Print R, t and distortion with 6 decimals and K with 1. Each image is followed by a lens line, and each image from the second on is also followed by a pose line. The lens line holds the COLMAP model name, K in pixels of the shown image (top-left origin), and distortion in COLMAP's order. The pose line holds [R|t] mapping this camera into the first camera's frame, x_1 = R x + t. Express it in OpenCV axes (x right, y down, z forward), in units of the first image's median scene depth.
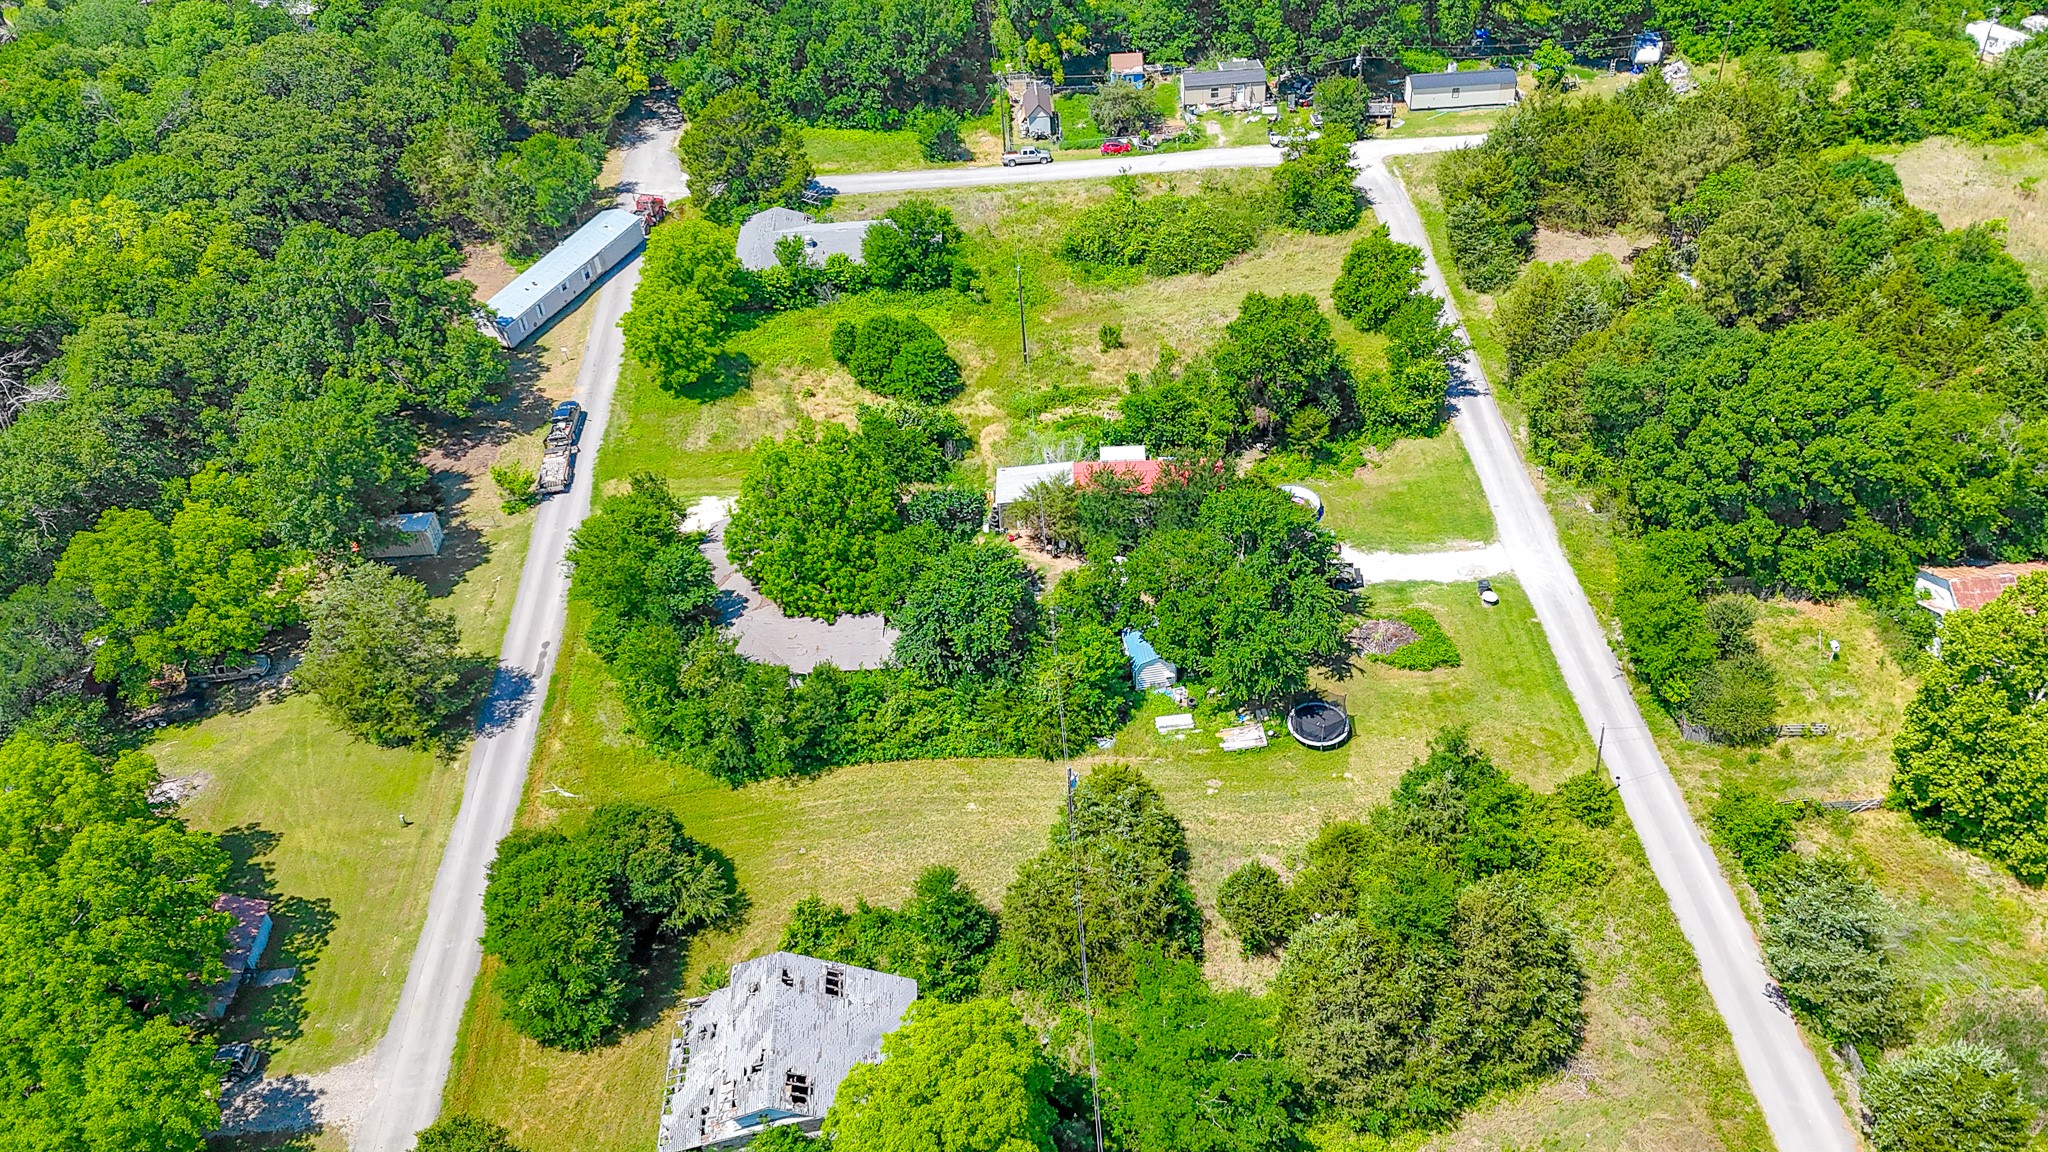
lens RADIAL K [[1505.7, 0, 964.8], [0, 1505.7, 651.8], [0, 0, 1]] dist [0.033444, -0.006688]
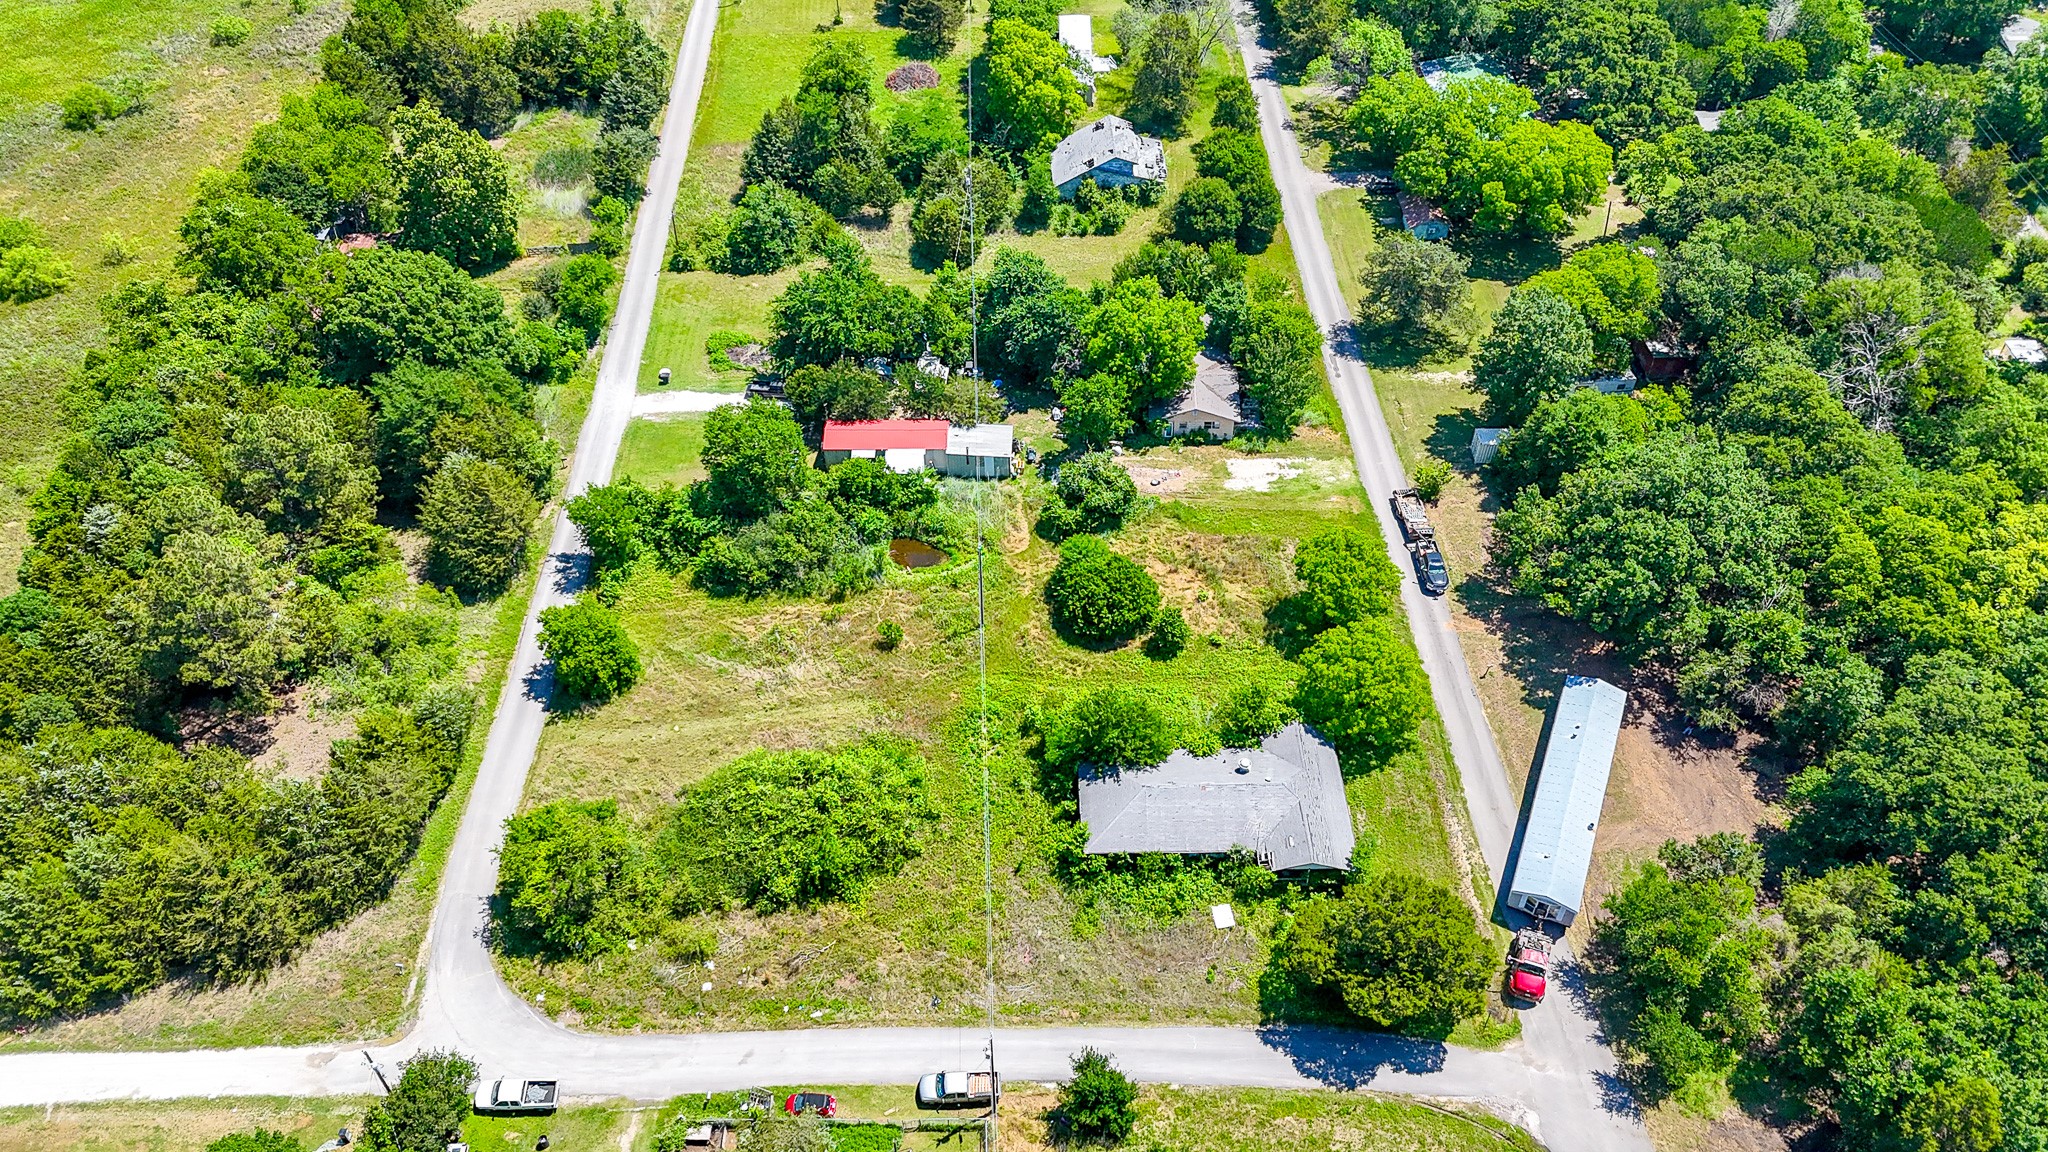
lens RADIAL K [[1610.1, 0, 1077.8], [0, 1610.1, 579.8], [0, 0, 1]] dist [0.057942, -0.033988]
pose [[-0.998342, 0.057401, 0.004289, -0.027597], [0.006704, 0.041949, 0.999097, -1.262084], [0.057169, 0.997470, -0.042265, 1.050512]]
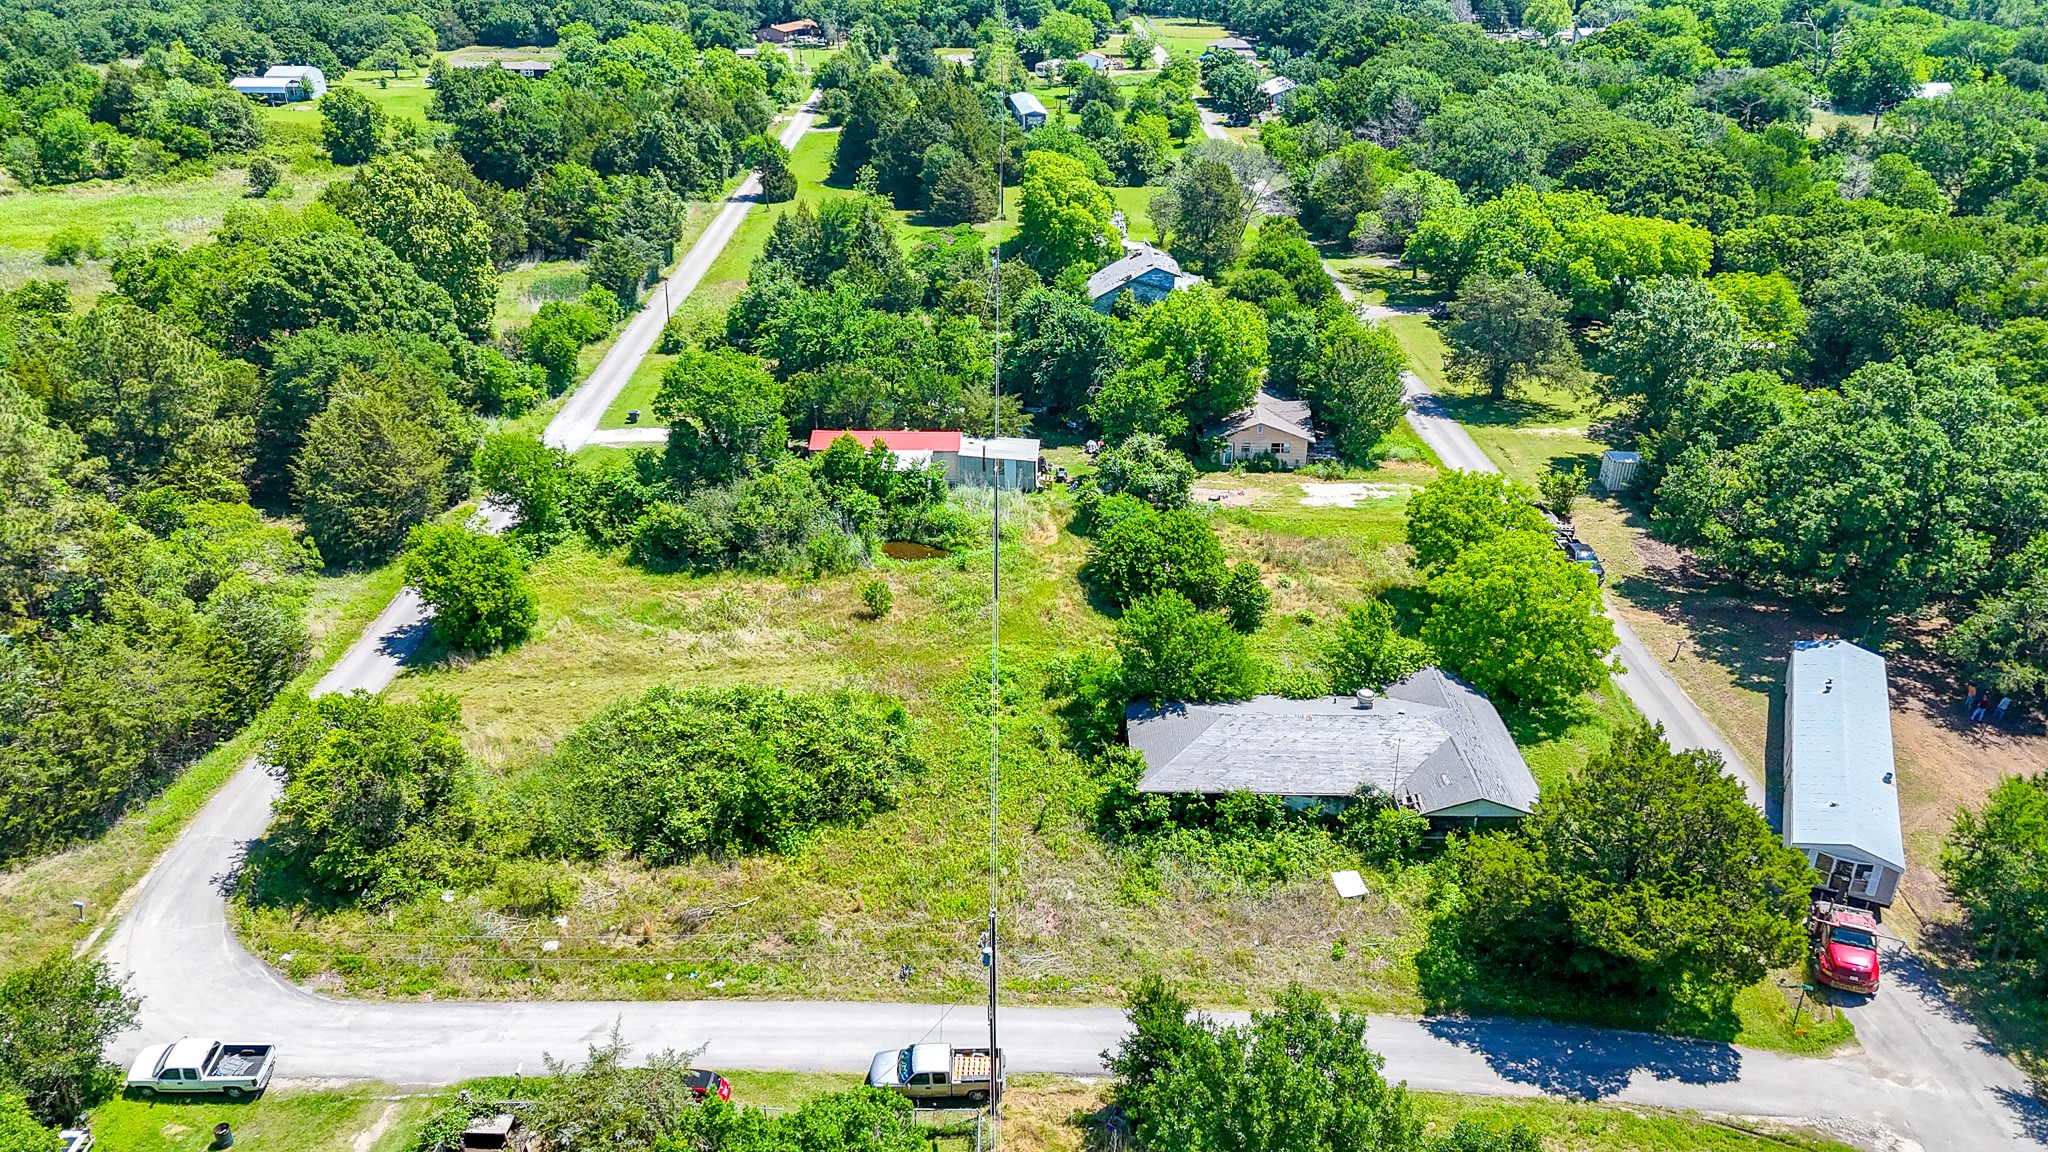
lens RADIAL K [[1527.7, 0, 1062.4], [0, 1527.7, 578.9], [0, 0, 1]] dist [0.043737, -0.013196]
pose [[-0.998691, 0.050418, 0.008570, 0.001308], [0.026755, 0.372281, 0.927734, -0.915157], [0.043584, 0.926750, -0.373143, 1.309856]]
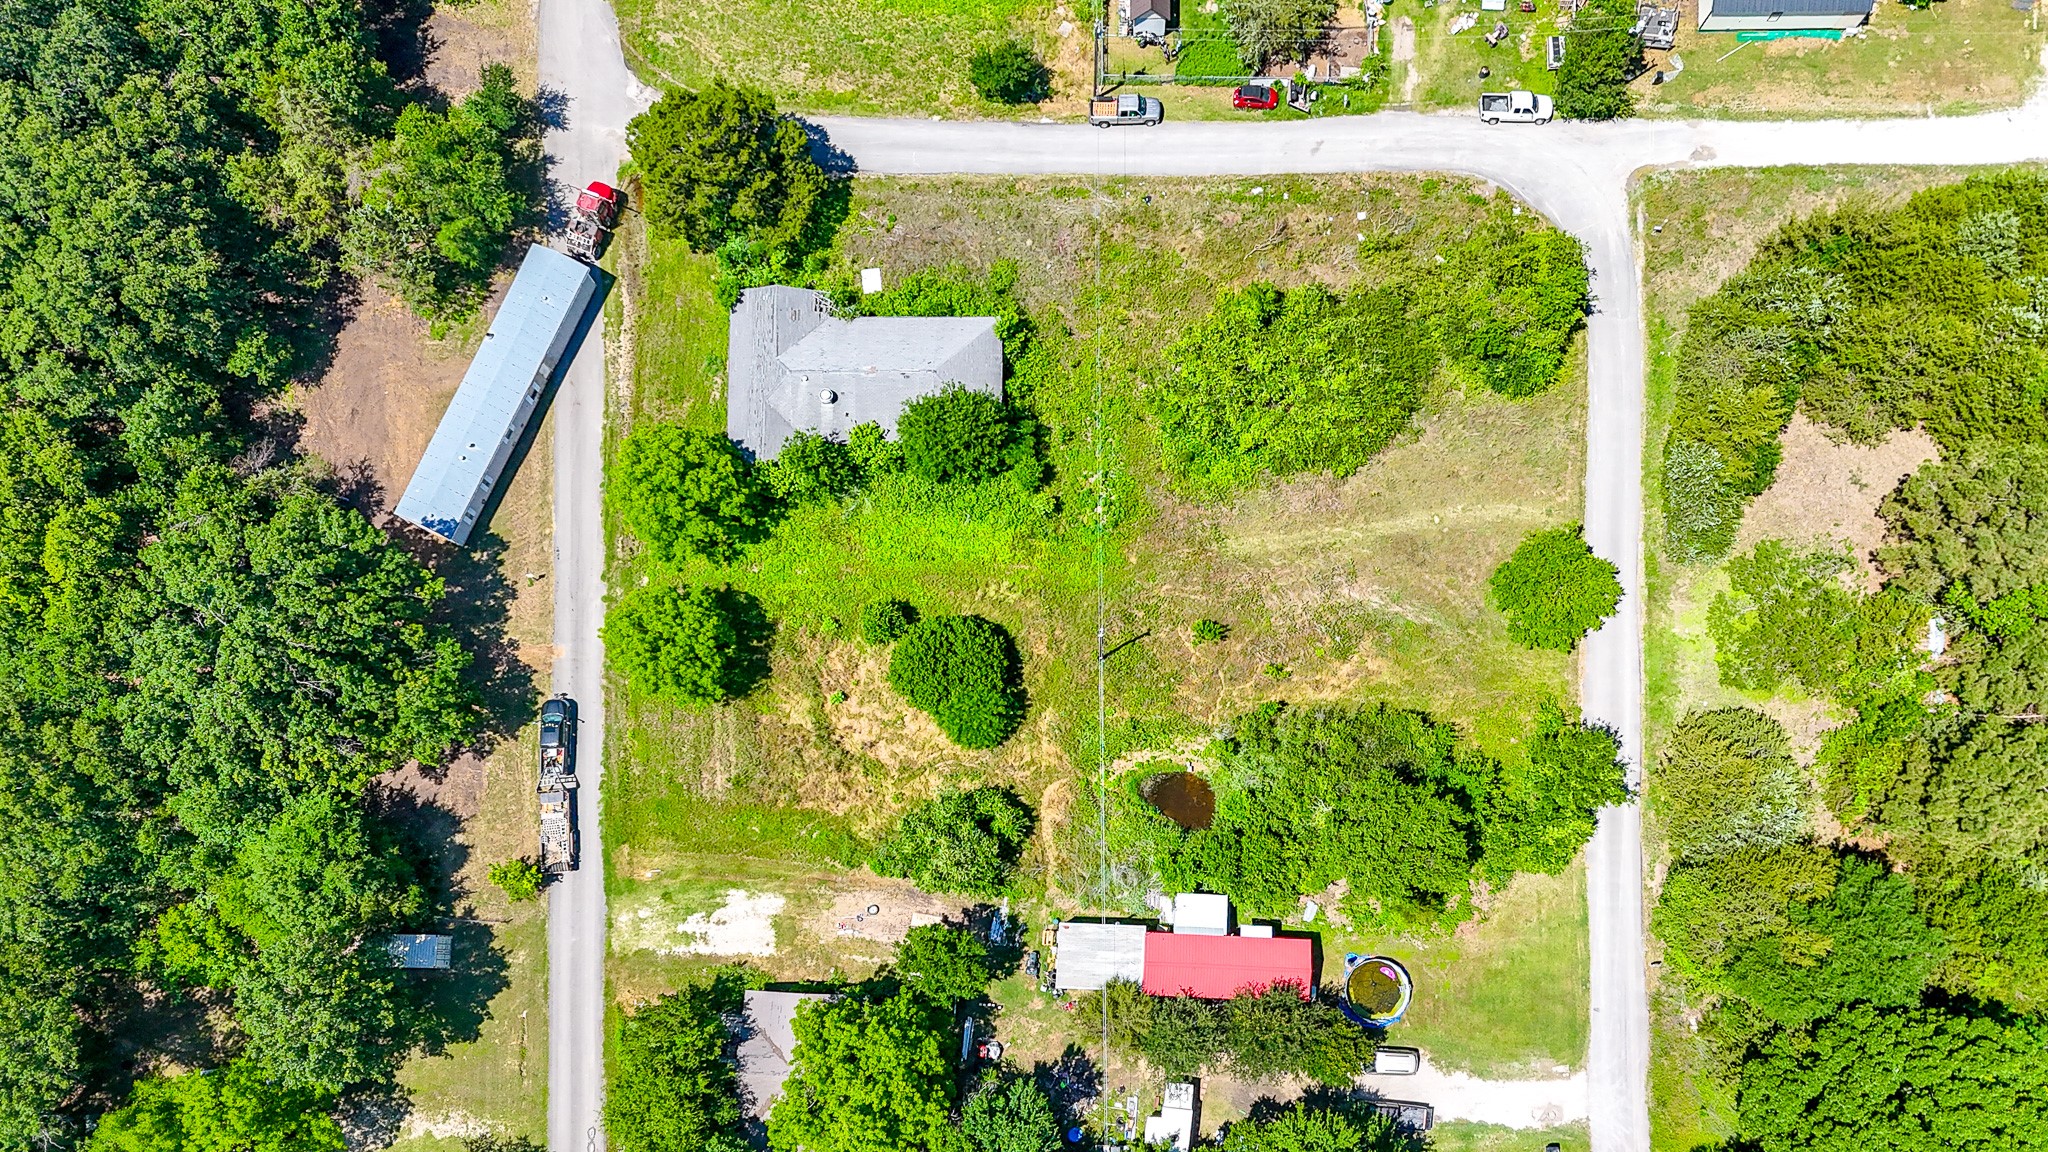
lens RADIAL K [[1562.9, 0, 1012.8], [0, 1562.9, 730.8], [0, 0, 1]] dist [0.041699, -0.010028]
pose [[0.999693, 0.020440, 0.013995, -0.019589], [-0.024603, 0.753234, 0.657292, -0.747781], [0.002894, -0.657435, 0.753506, 0.340664]]
